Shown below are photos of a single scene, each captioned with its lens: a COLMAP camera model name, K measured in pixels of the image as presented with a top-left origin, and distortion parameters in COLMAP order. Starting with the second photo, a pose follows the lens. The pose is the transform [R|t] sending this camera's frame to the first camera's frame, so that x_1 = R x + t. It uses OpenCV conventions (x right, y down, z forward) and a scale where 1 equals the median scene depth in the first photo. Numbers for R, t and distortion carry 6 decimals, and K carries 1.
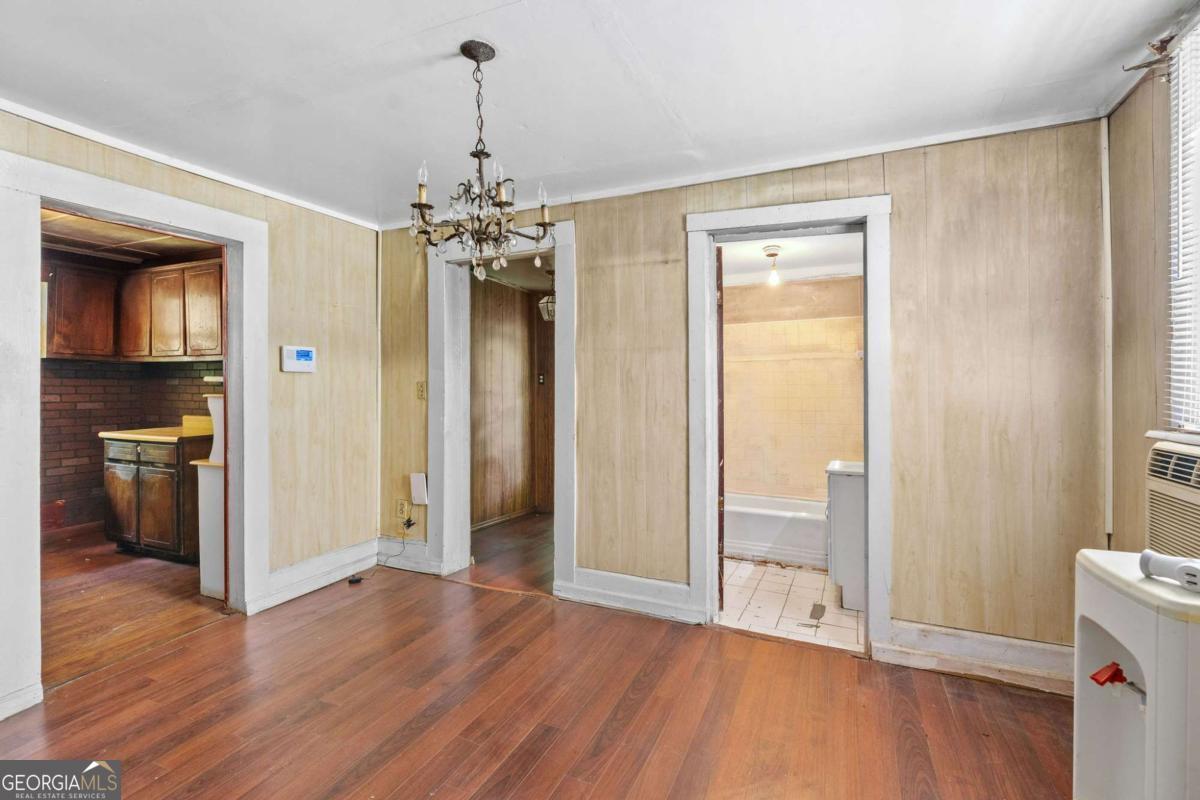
lens RADIAL K [[557.6, 0, 597.7], [0, 557.6, 387.5], [0, 0, 1]] dist [-0.003561, -0.001319]
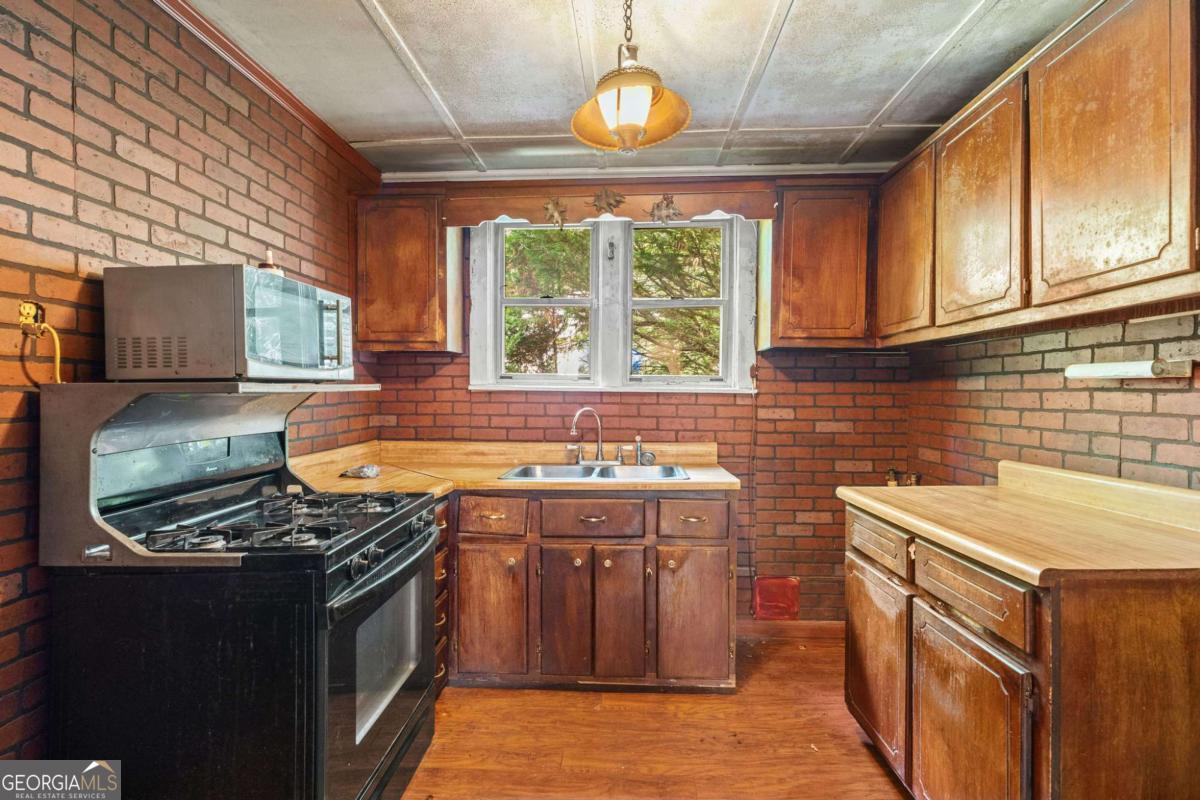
lens RADIAL K [[557.6, 0, 599.1], [0, 557.6, 405.4], [0, 0, 1]] dist [-0.003561, -0.001319]
pose [[0.380705, 0.011353, -0.924627, -0.480098], [0.003412, 0.999901, 0.013682, 0.000577], [0.924690, -0.008363, 0.380628, 0.567162]]
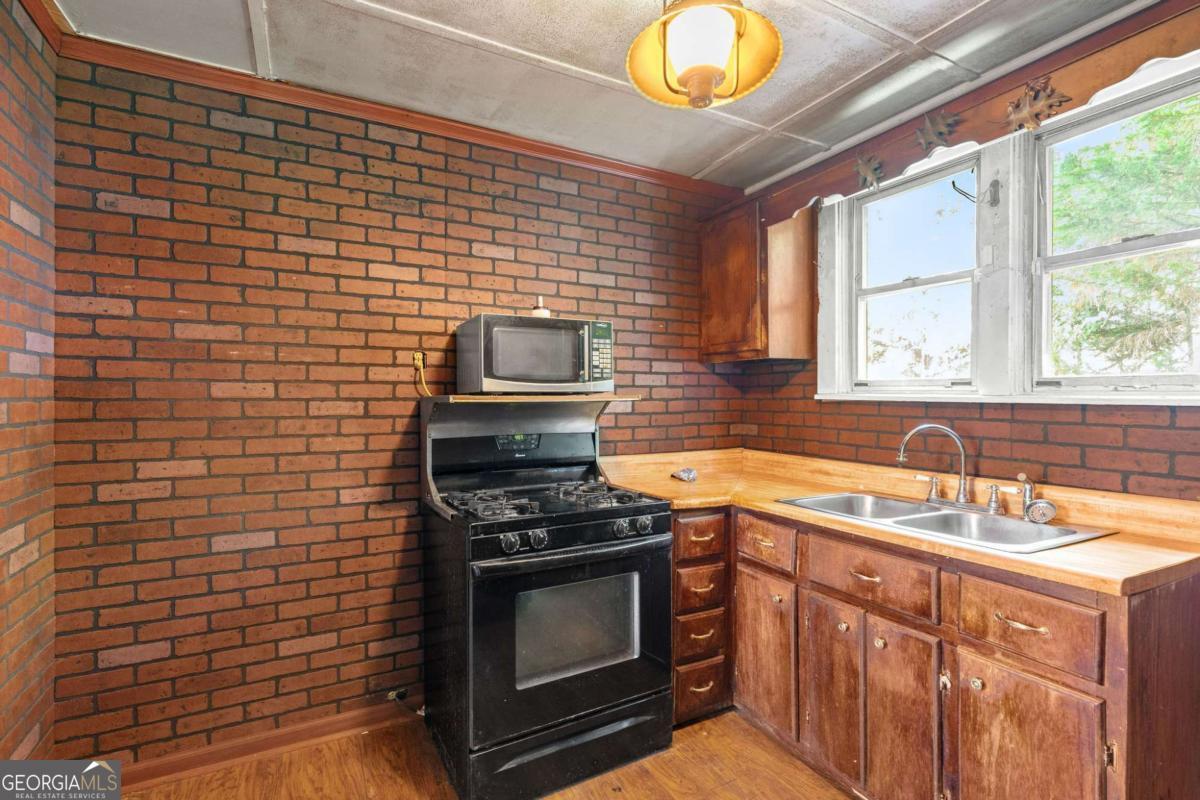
lens RADIAL K [[557.6, 0, 608.3], [0, 557.6, 396.4], [0, 0, 1]] dist [-0.003561, -0.001319]
pose [[-0.607803, -0.015876, -0.793929, -0.540107], [-0.009395, 0.999874, -0.012802, -0.002420], [0.794032, -0.000322, -0.607875, 0.812483]]
